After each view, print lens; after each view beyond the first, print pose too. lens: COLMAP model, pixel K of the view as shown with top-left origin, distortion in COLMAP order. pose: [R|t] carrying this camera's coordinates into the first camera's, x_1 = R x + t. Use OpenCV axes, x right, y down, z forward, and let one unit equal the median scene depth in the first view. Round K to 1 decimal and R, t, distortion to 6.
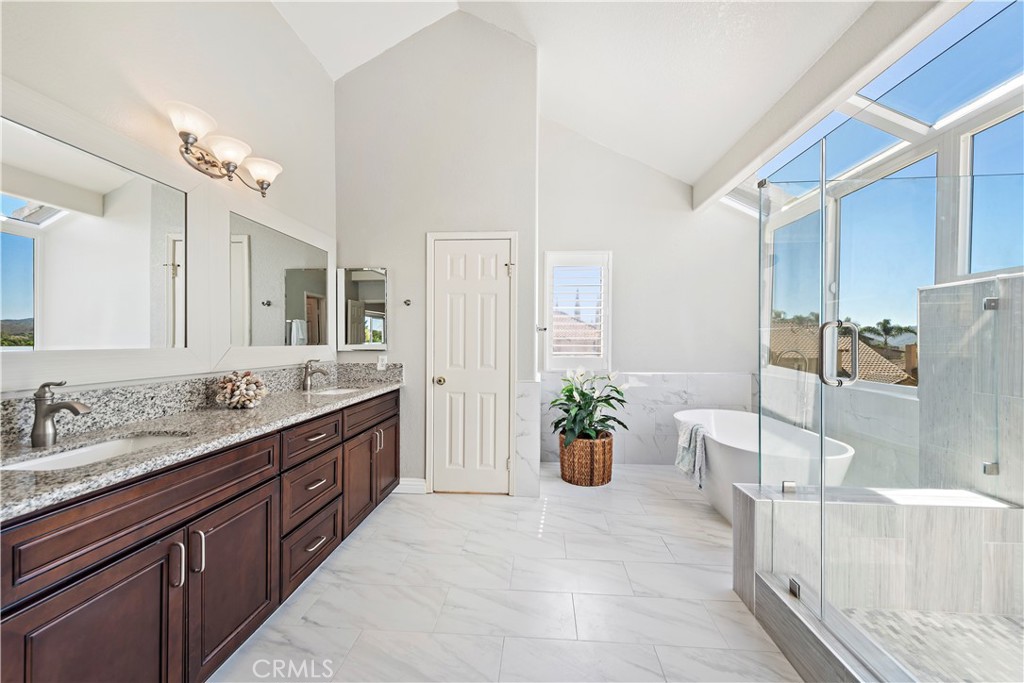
lens RADIAL K [[400.8, 0, 511.9], [0, 400.8, 342.2], [0, 0, 1]] dist [0.012977, -0.004061]
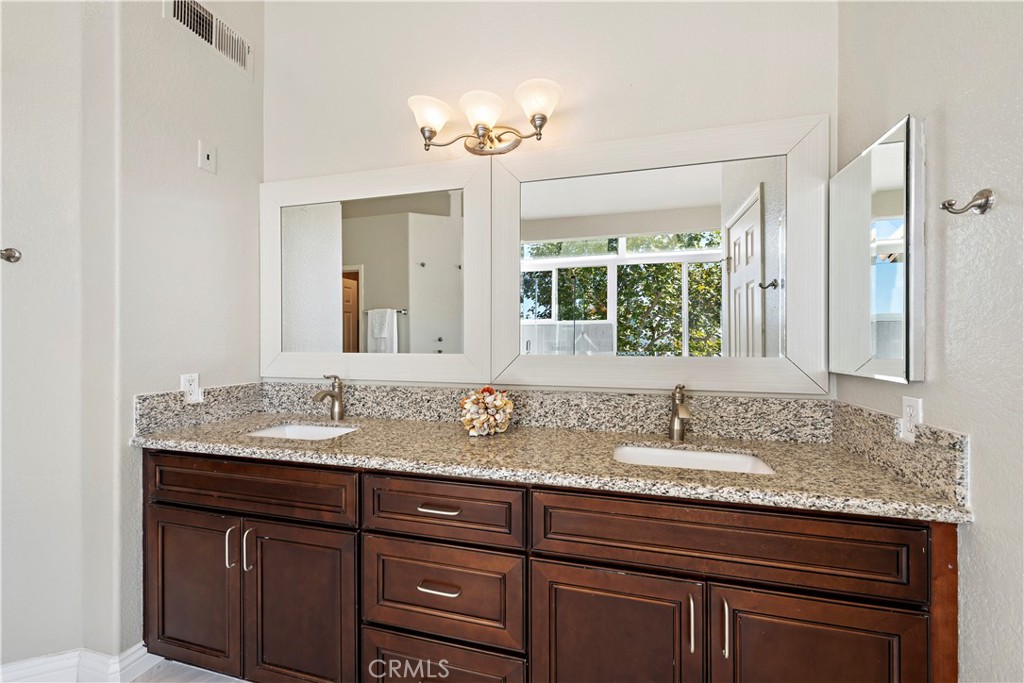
lens RADIAL K [[400.8, 0, 508.7], [0, 400.8, 338.2], [0, 0, 1]] dist [0.012977, -0.004061]
pose [[-0.186415, -0.018625, -0.982294, 0.086540], [-0.007973, 0.999816, -0.017444, -0.006936], [0.982439, 0.004580, -0.186530, 1.355648]]
